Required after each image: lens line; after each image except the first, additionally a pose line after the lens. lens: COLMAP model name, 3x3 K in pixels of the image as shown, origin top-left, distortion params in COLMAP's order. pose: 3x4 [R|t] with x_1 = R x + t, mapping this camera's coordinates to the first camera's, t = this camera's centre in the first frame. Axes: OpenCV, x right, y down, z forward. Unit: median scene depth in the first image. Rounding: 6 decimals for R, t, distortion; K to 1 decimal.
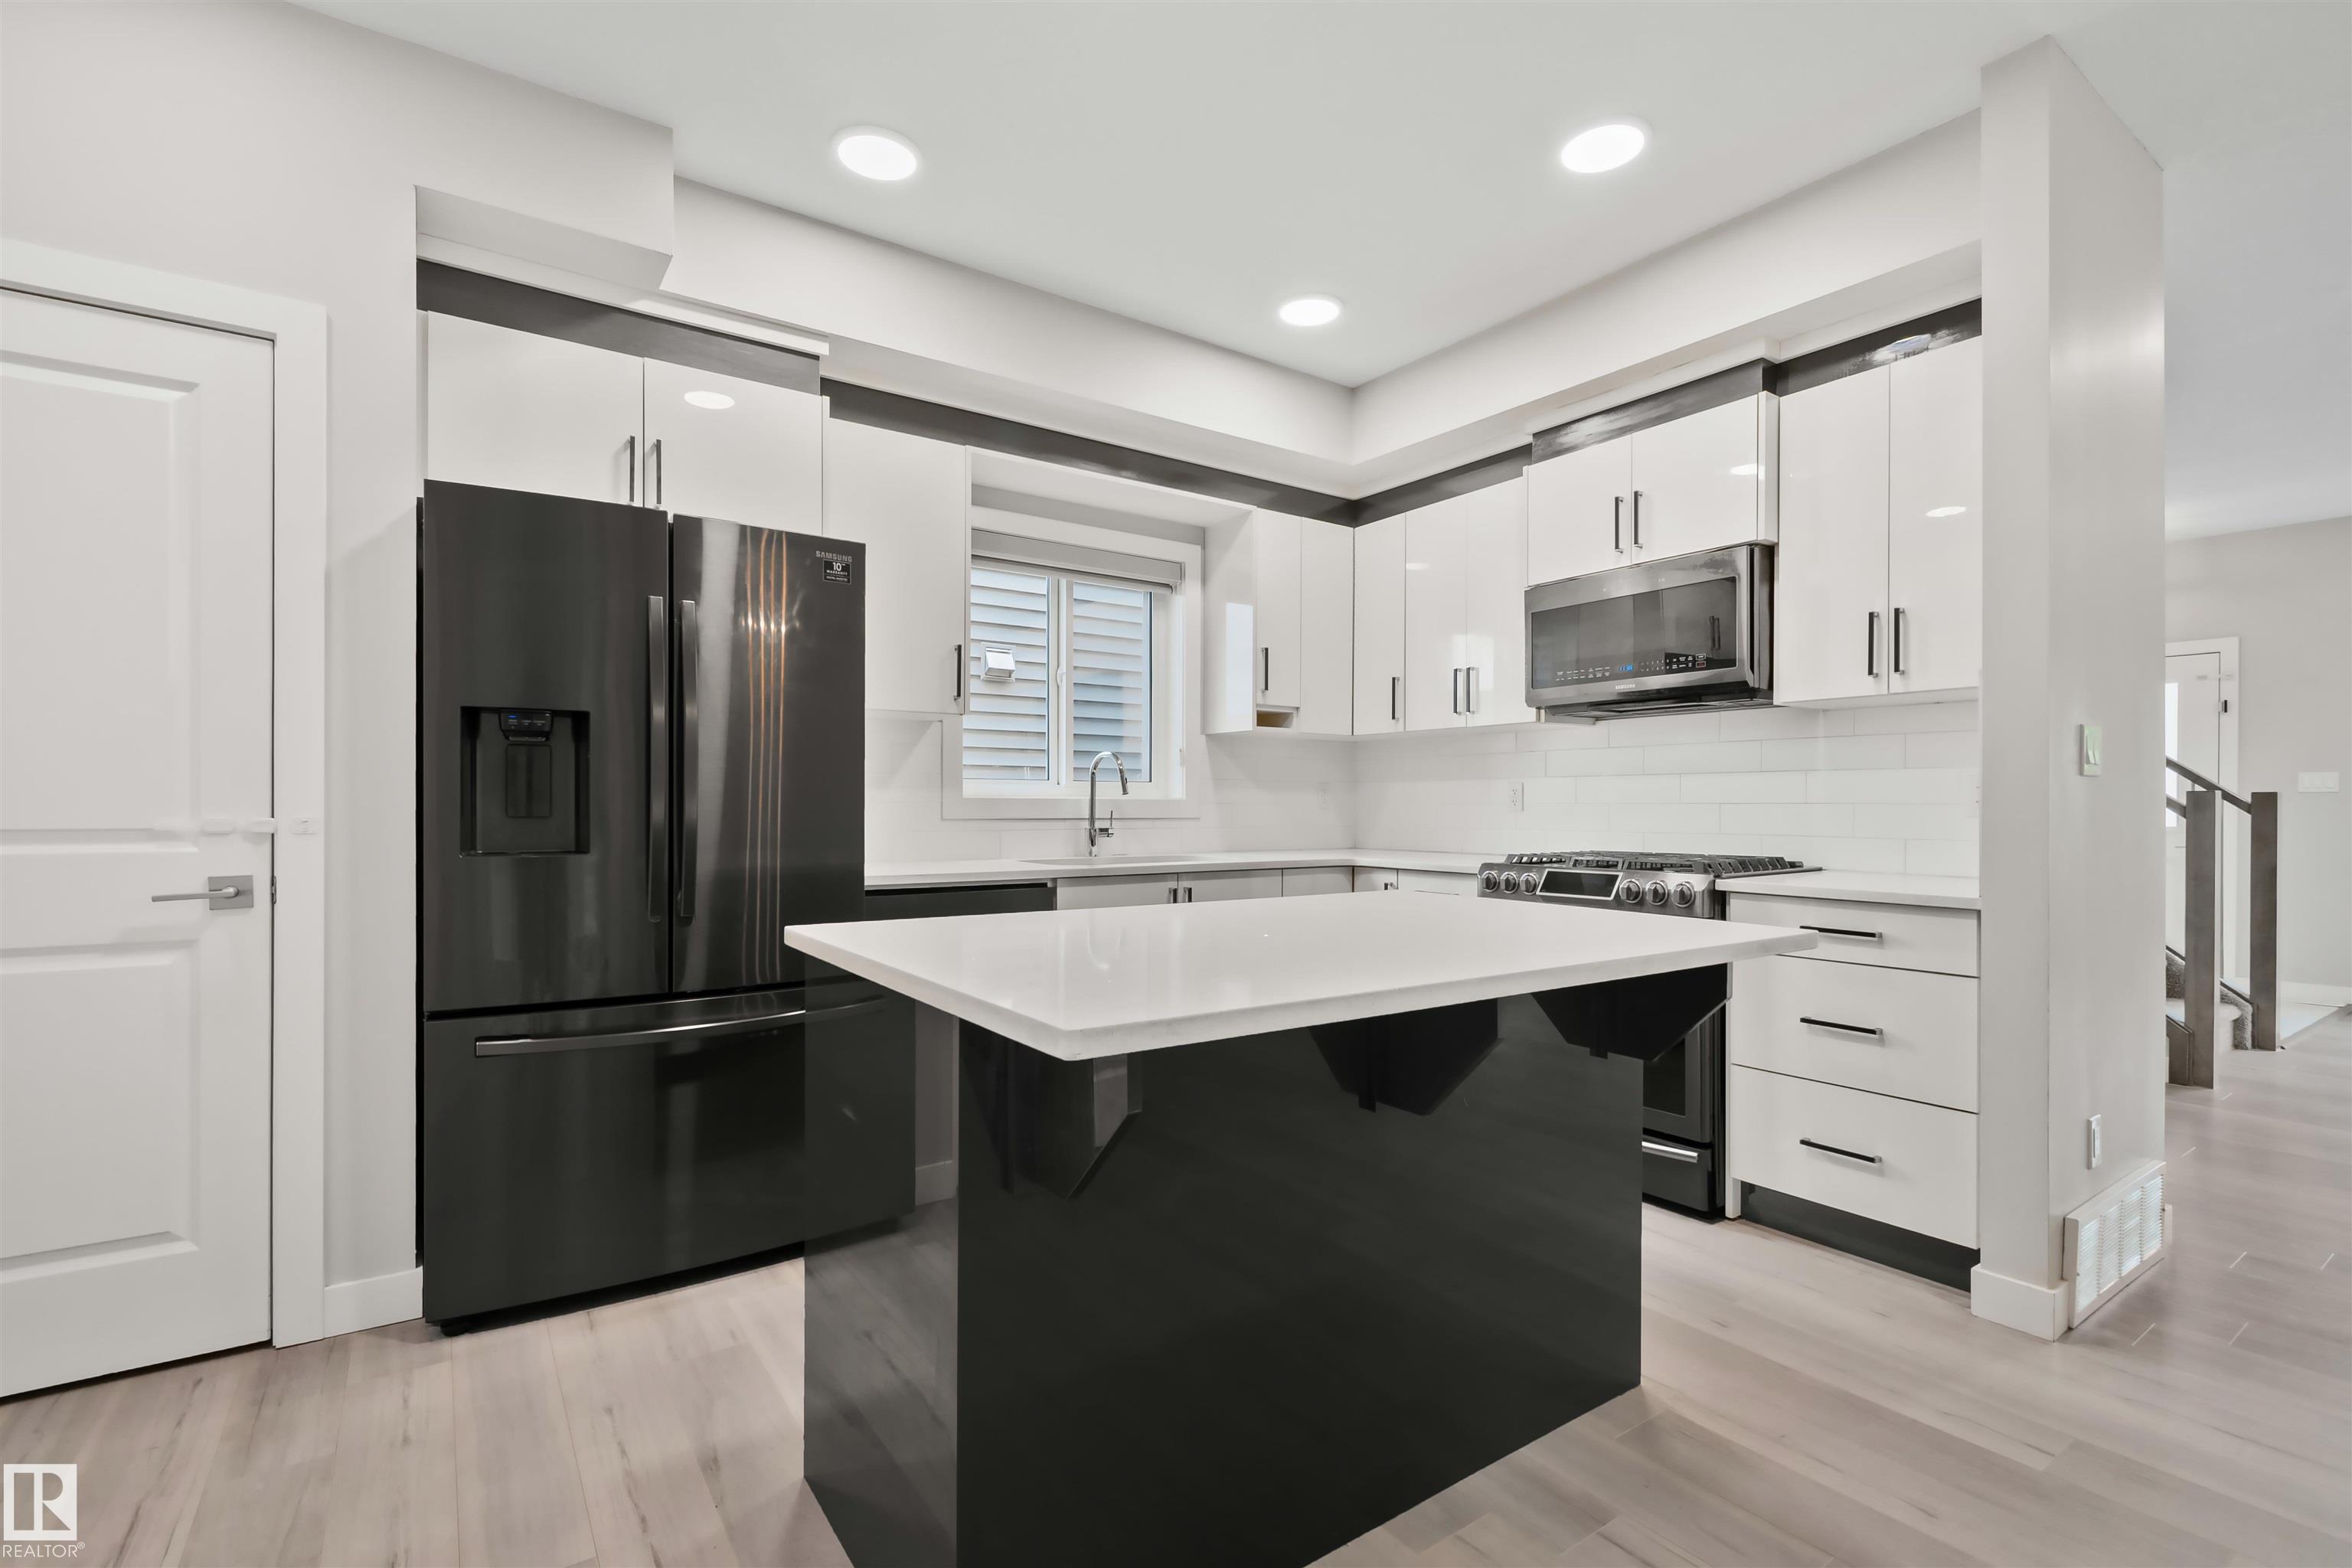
lens RADIAL K [[1058.3, 0, 1172.6], [0, 1058.3, 760.0], [0, 0, 1]] dist [-0.000428, -0.000084]
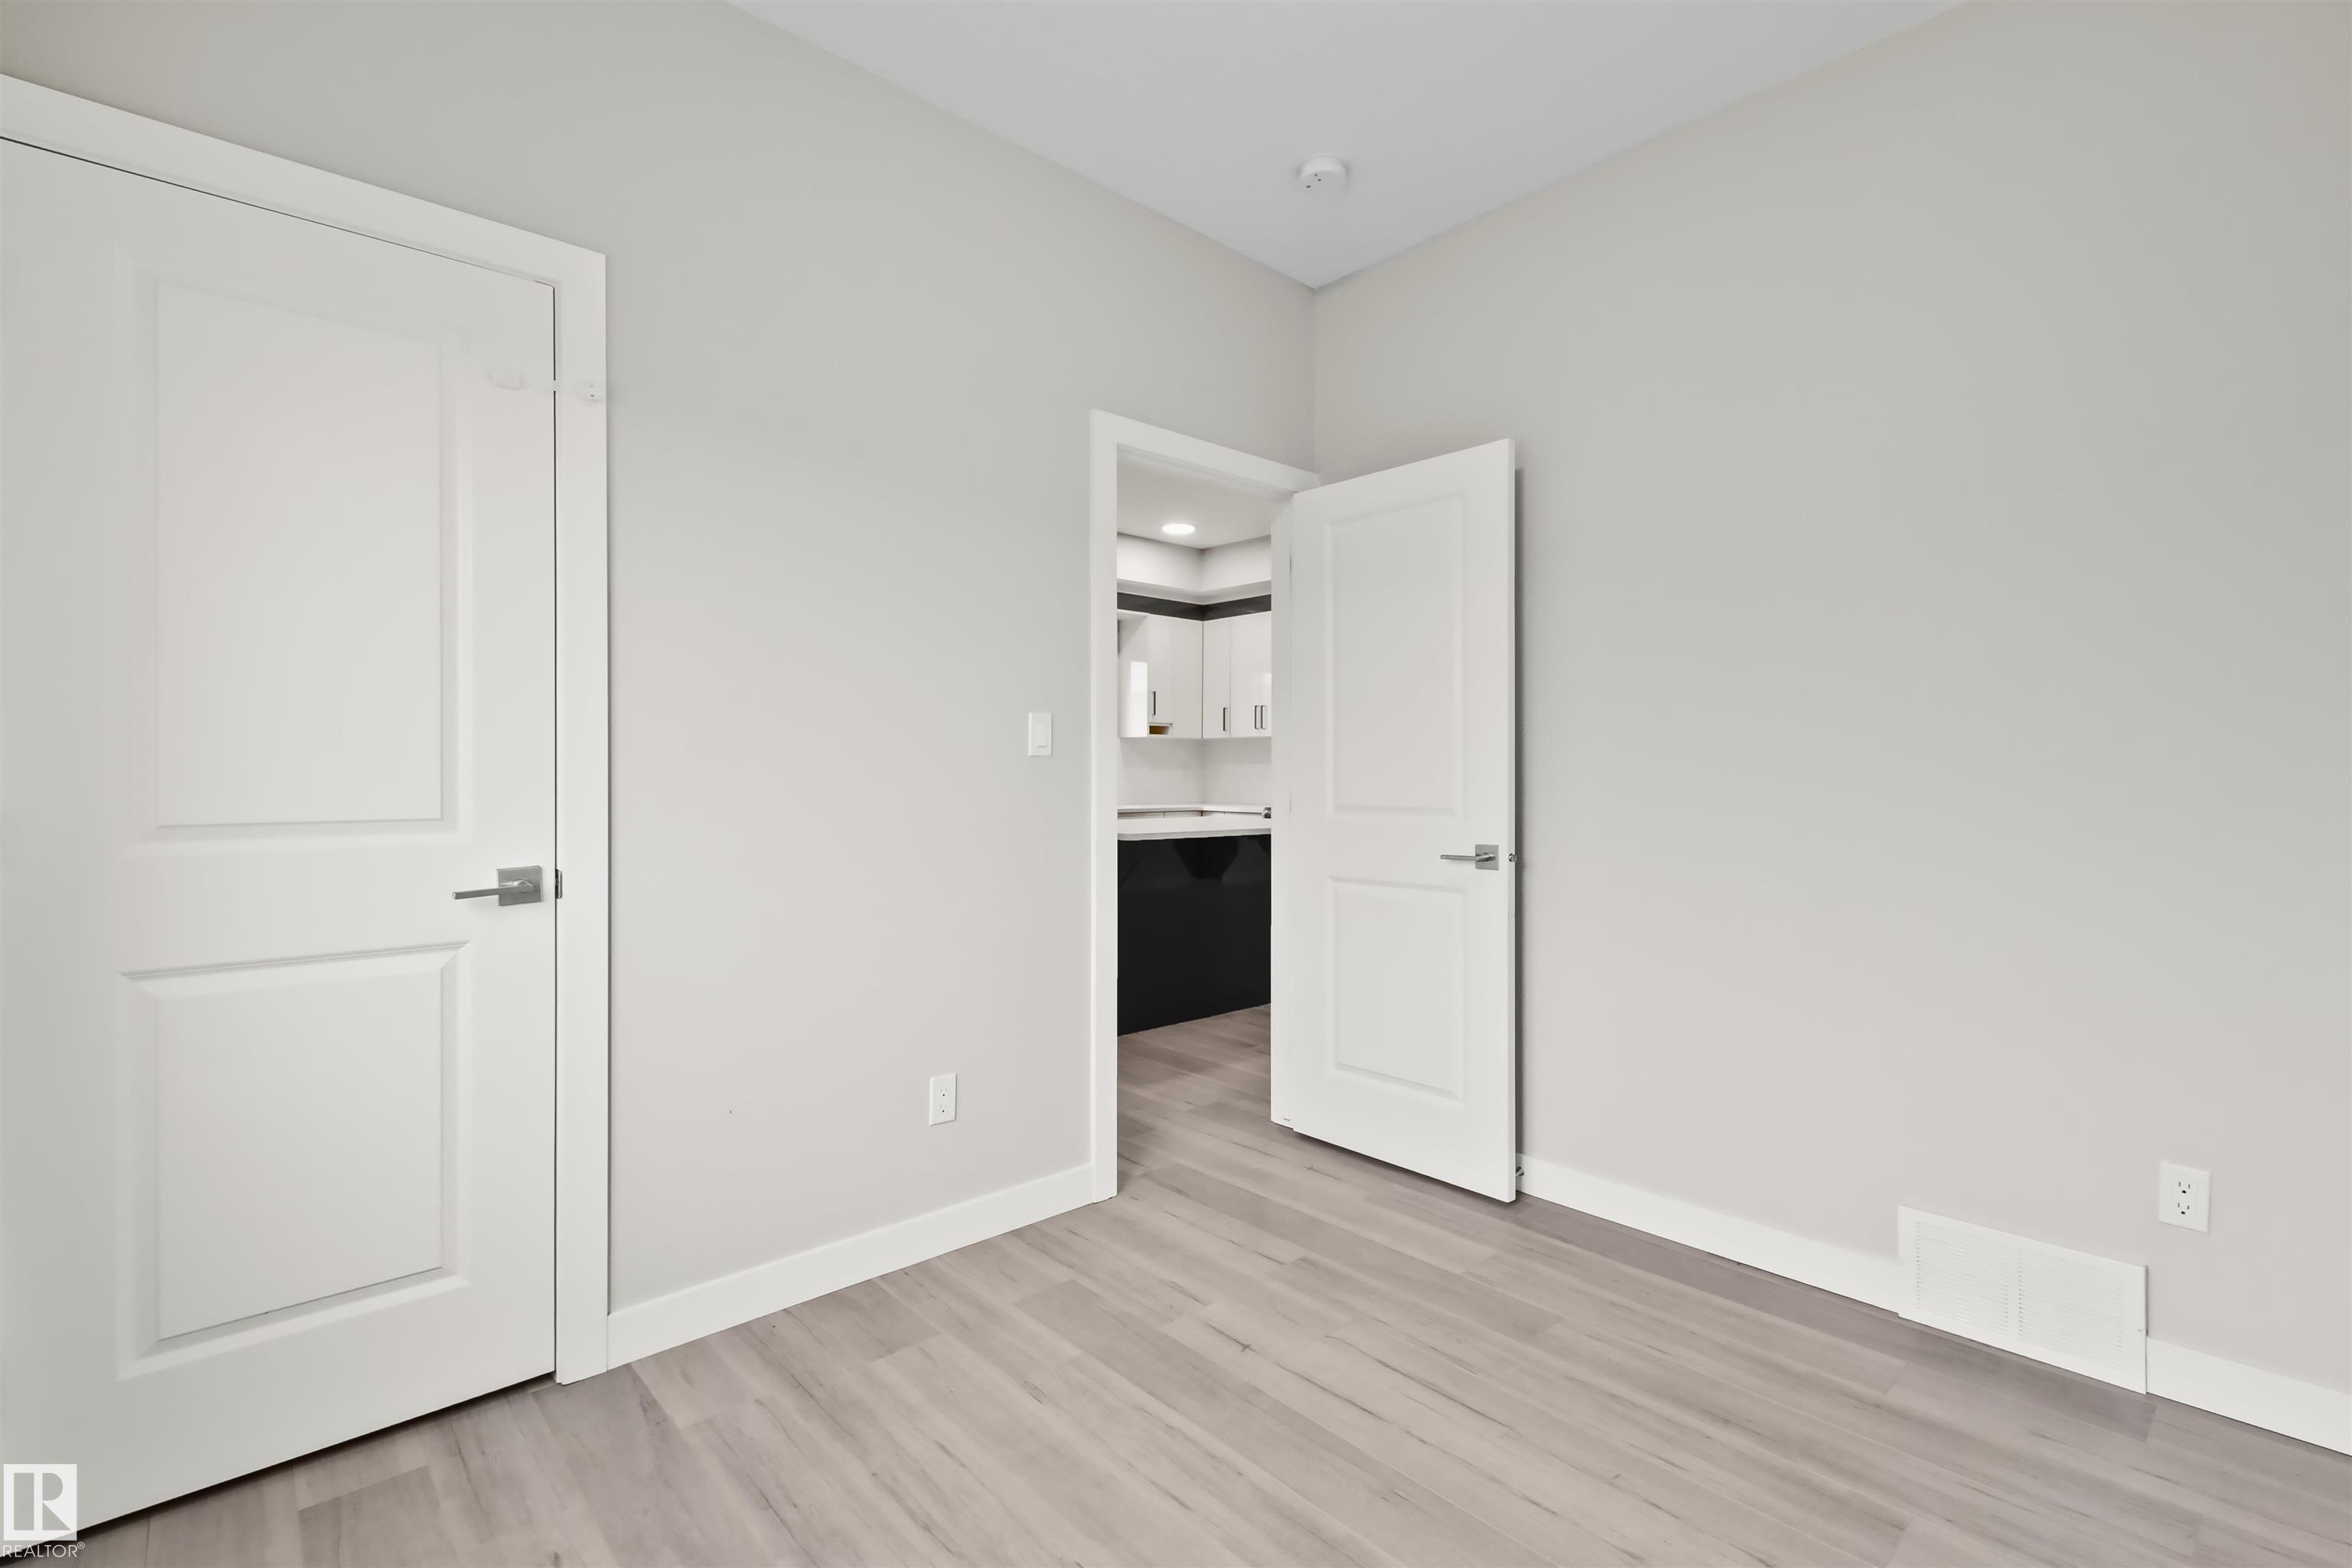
lens RADIAL K [[1037.6, 0, 1176.0], [0, 1037.6, 784.0], [0, 0, 1]] dist [0.000124, -0.000025]
pose [[0.991372, -0.003195, 0.131040, -0.106694], [-0.002912, 0.998919, 0.046383, -0.028785], [-0.131047, -0.046365, 0.990291, -0.756068]]
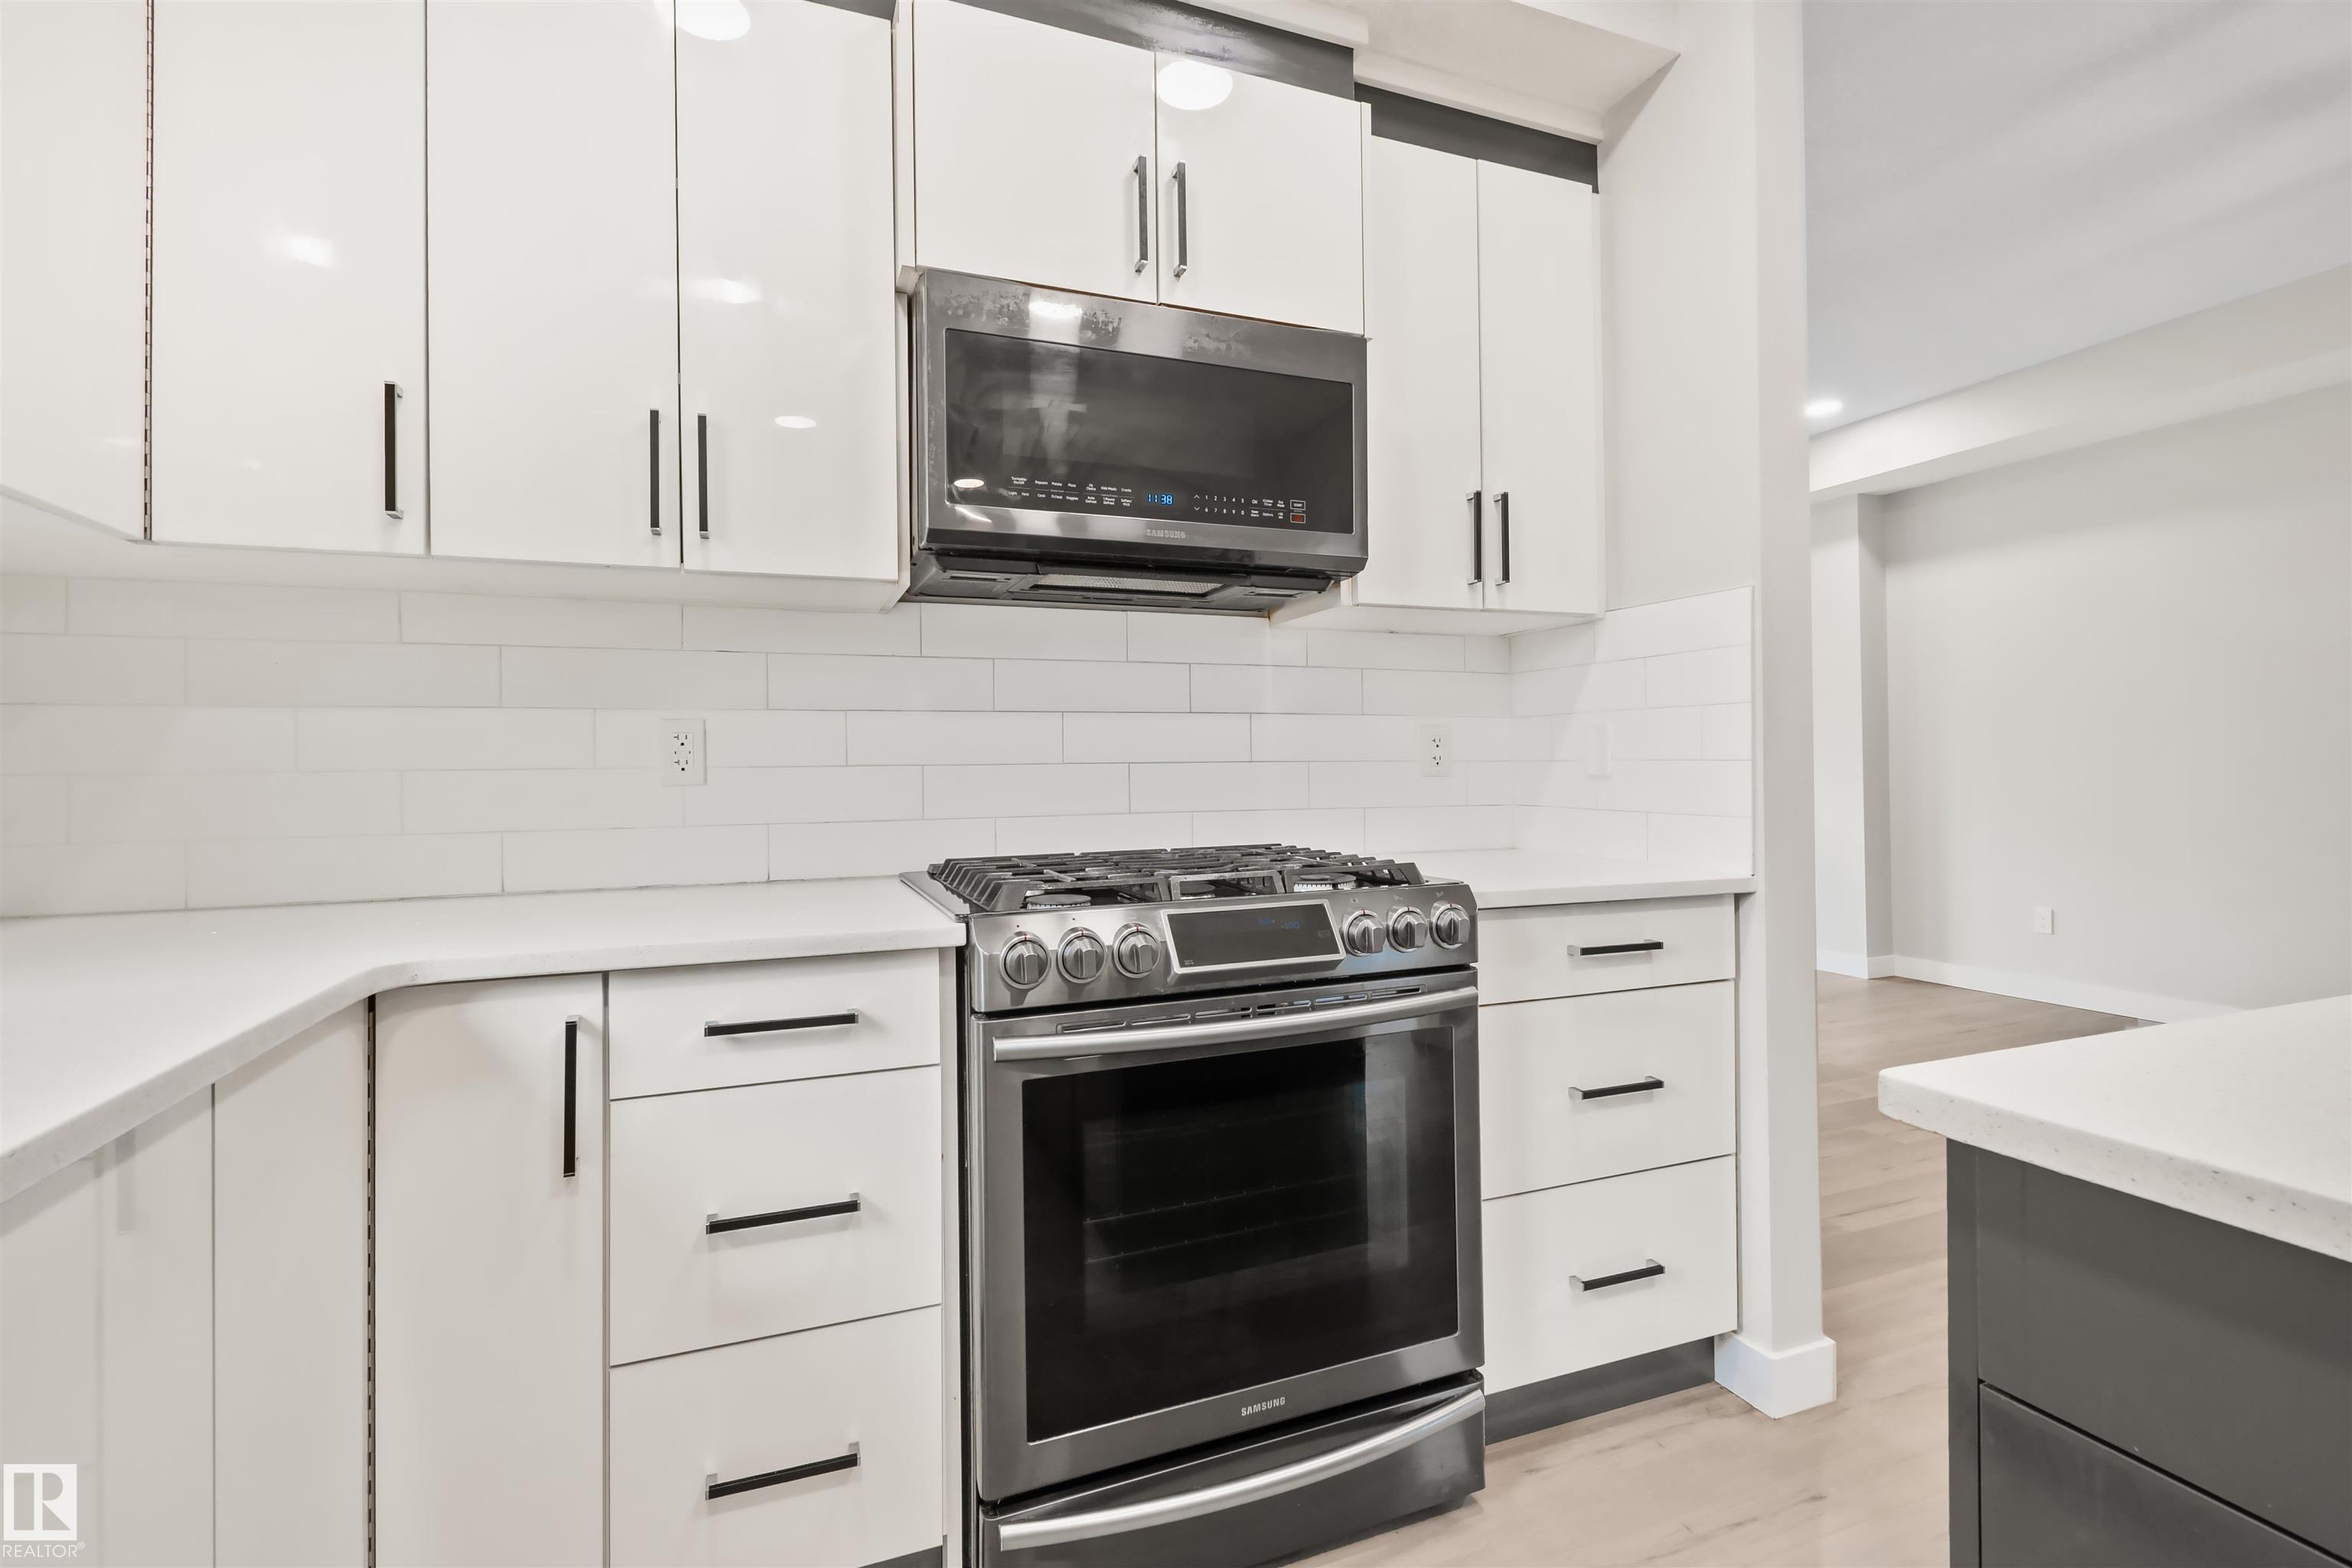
lens RADIAL K [[1058.3, 0, 1172.6], [0, 1058.3, 760.0], [0, 0, 1]] dist [-0.000428, -0.000084]
pose [[0.231626, 0.002293, 0.972802, -0.054307], [-0.030712, 0.999516, 0.004956, 0.028989], [-0.972320, -0.031024, 0.231585, 0.689964]]
